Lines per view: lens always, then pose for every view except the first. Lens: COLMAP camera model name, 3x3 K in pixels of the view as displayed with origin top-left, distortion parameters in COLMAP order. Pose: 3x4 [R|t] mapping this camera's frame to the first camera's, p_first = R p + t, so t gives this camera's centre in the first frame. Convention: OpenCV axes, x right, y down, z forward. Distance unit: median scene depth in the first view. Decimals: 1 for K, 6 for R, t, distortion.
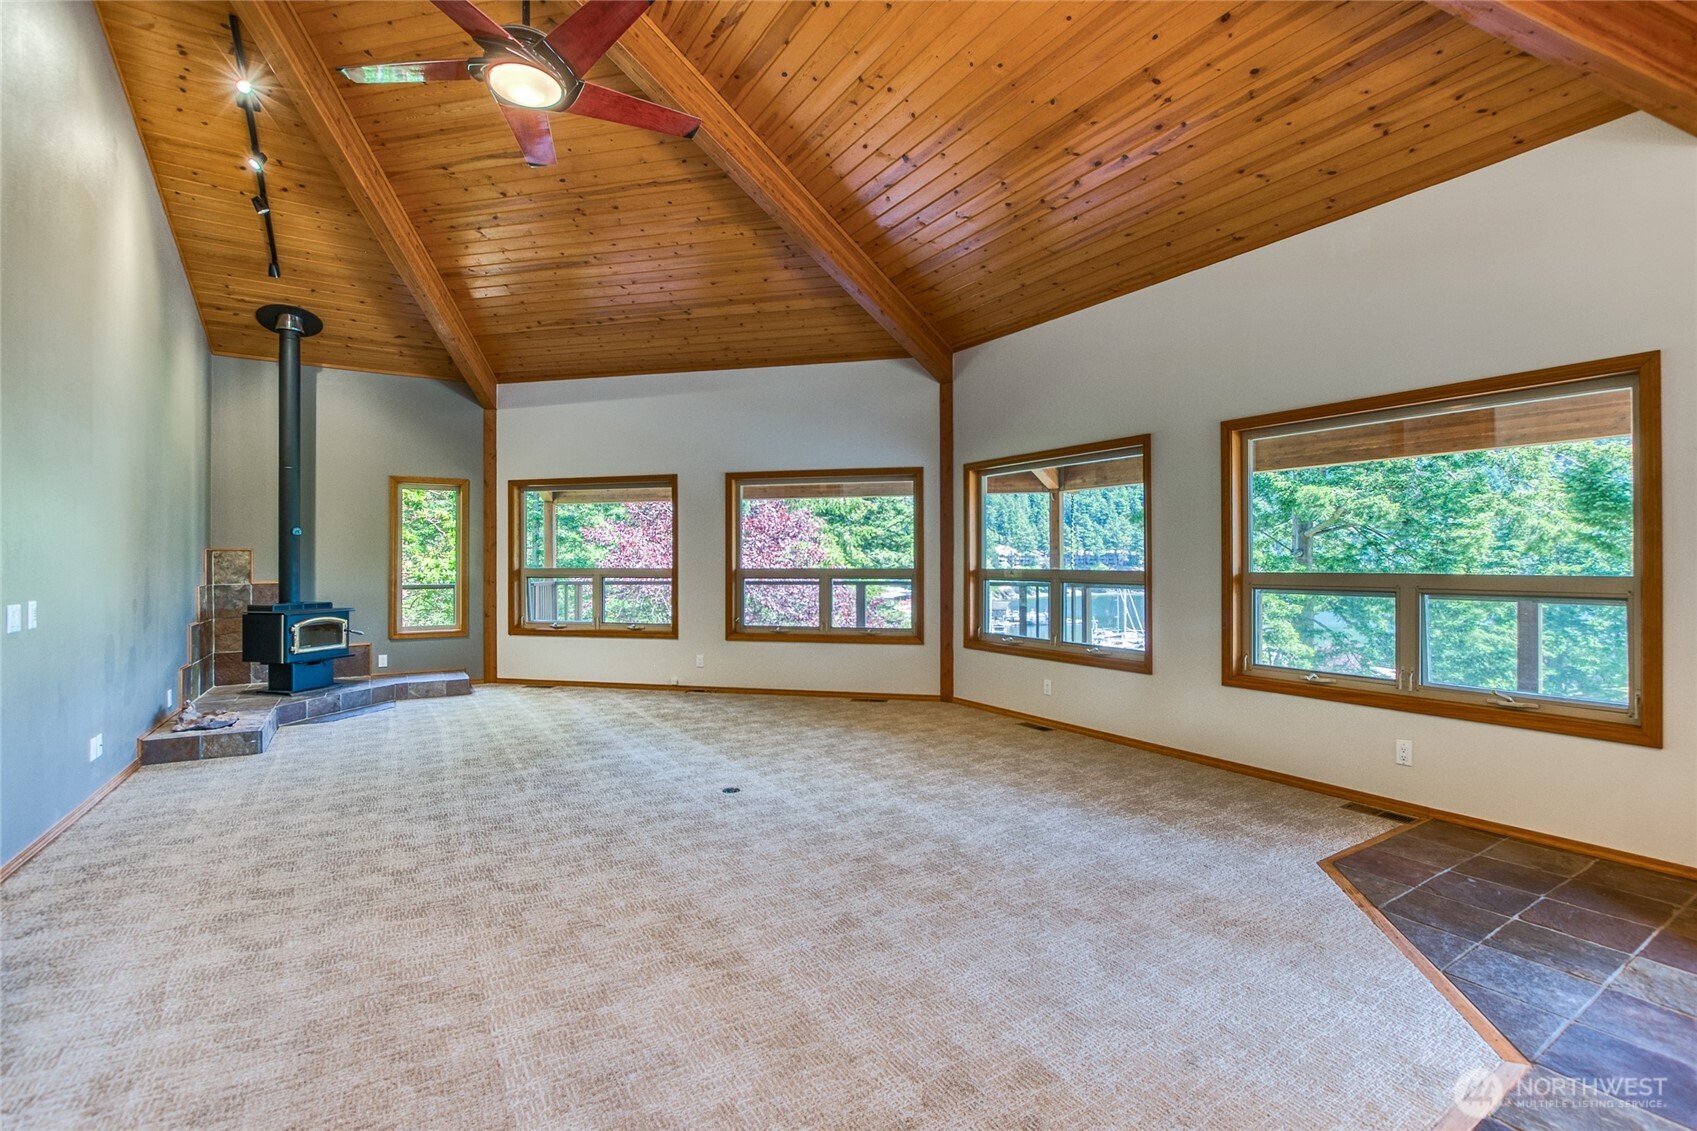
lens RADIAL K [[759.7, 0, 874.4], [0, 759.7, 556.4], [0, 0, 1]] dist [-0.014685, -0.000467]
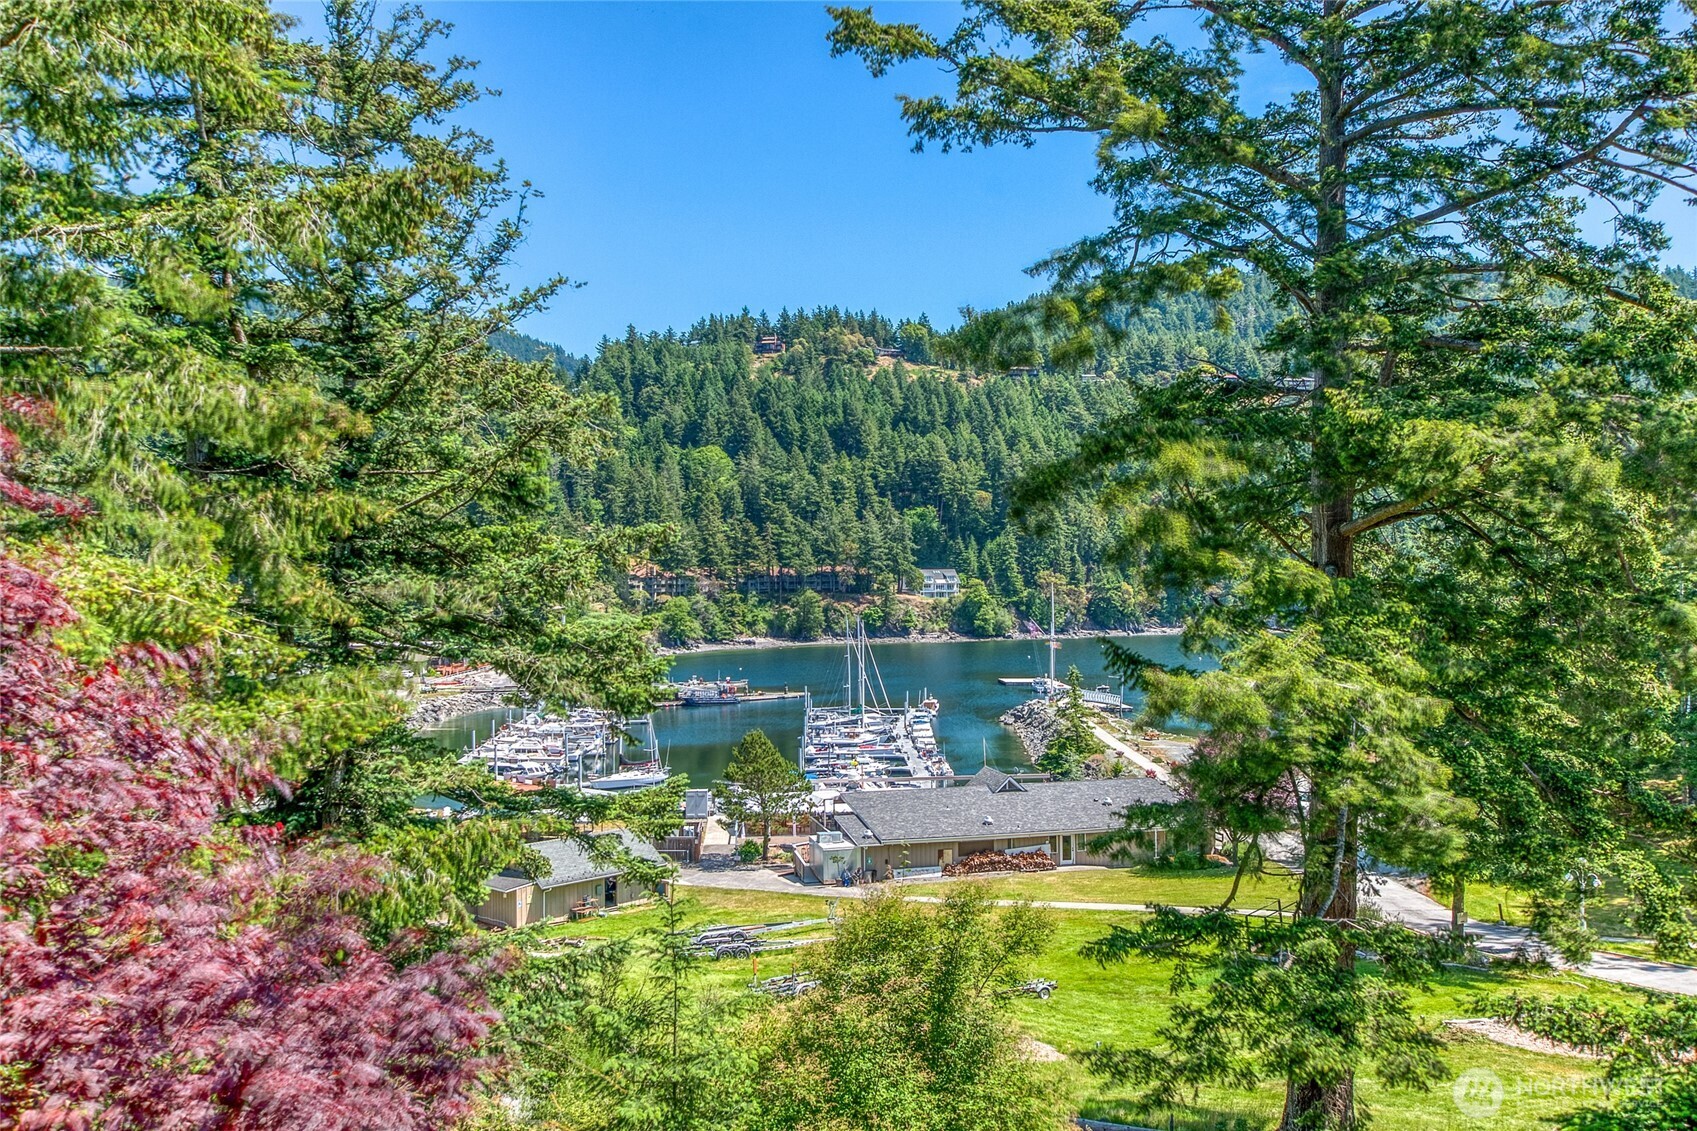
lens RADIAL K [[1411.3, 0, 864.0], [0, 1411.3, 588.0], [0, 0, 1]] dist [-0.051358, 0.016877]
pose [[0.947155, -0.008948, 0.320650, 0.035125], [0.006633, 0.999943, 0.008312, -0.022984], [-0.320707, -0.005746, 0.947161, 1.774472]]
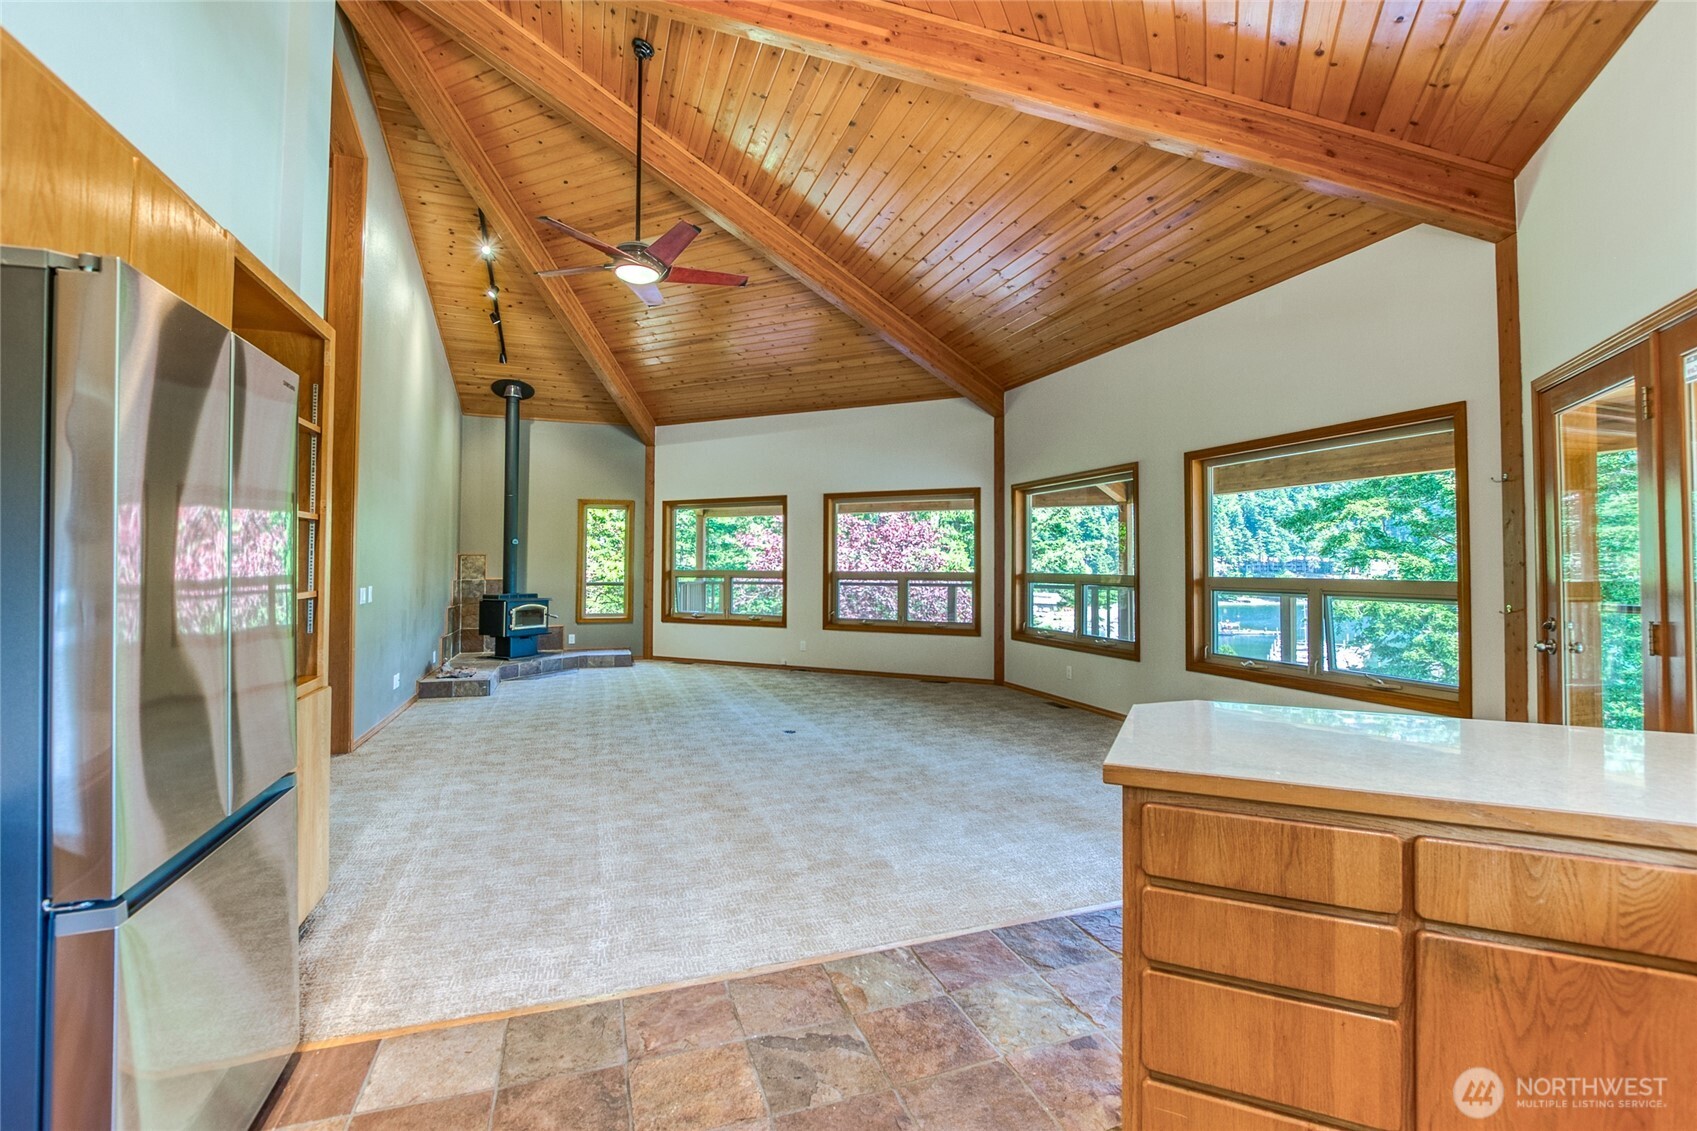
lens RADIAL K [[759.7, 0, 877.4], [0, 759.7, 538.6], [0, 0, 1]] dist [-0.014685, -0.000467]
pose [[0.977787, -0.001604, -0.209594, 0.199439], [-0.004687, 0.999553, -0.029513, -0.001735], [0.209548, 0.029839, 0.977343, -0.248471]]
